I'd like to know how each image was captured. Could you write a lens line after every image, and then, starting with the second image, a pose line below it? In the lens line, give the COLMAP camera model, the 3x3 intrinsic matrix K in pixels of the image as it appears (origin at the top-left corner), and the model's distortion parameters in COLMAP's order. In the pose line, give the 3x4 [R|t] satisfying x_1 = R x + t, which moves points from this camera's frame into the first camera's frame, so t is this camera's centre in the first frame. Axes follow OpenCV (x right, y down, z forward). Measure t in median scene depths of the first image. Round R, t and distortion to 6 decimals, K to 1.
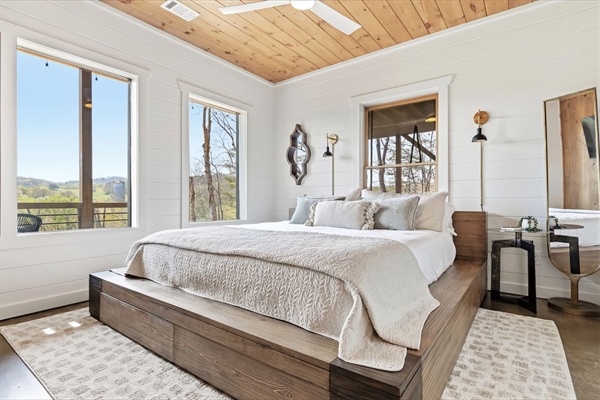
lens RADIAL K [[294.2, 0, 300.0], [0, 294.2, 200.0], [0, 0, 1]] dist [0.000654, -0.000007]
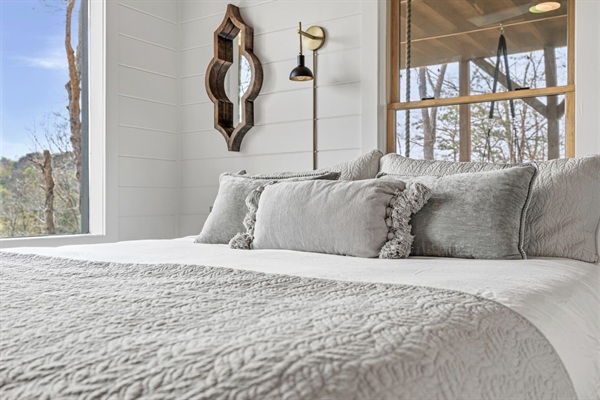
lens RADIAL K [[550.7, 0, 300.0], [0, 550.7, 200.0], [0, 0, 1]] dist [-0.002119, 0.001587]
pose [[0.999123, 0.002529, 0.041800, 0.060504], [-0.002381, 0.999991, -0.003586, 0.023115], [-0.041808, 0.003483, 0.999120, 0.234790]]
